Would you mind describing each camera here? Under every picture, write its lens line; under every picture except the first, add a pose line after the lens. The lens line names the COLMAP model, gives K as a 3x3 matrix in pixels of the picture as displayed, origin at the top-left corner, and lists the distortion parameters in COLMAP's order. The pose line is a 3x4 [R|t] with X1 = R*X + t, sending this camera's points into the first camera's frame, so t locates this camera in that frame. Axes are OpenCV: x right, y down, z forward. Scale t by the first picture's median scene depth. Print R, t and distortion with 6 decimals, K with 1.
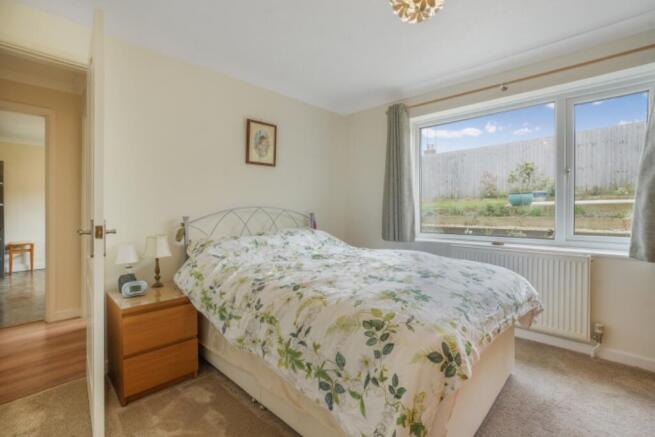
lens RADIAL K [[299.8, 0, 328.3], [0, 299.8, 211.6], [0, 0, 1]] dist [-0.001274, 0.000051]
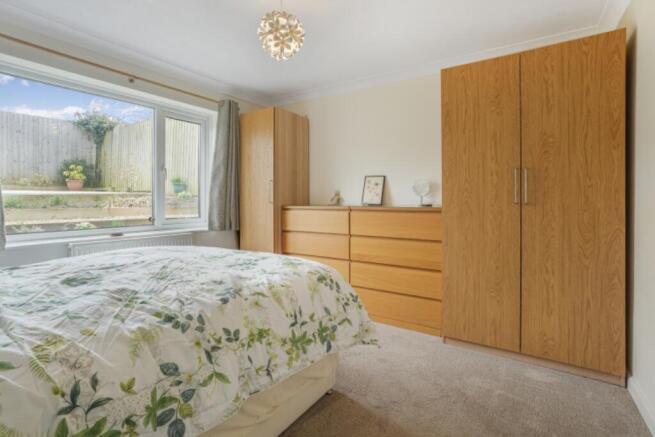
lens RADIAL K [[299.8, 0, 336.0], [0, 299.8, 201.4], [0, 0, 1]] dist [-0.001274, 0.000051]
pose [[-0.150449, -0.004594, 0.988607, -1.037534], [0.009635, 0.999935, 0.006113, -0.000634], [-0.988571, 0.010445, -0.150395, 0.935775]]
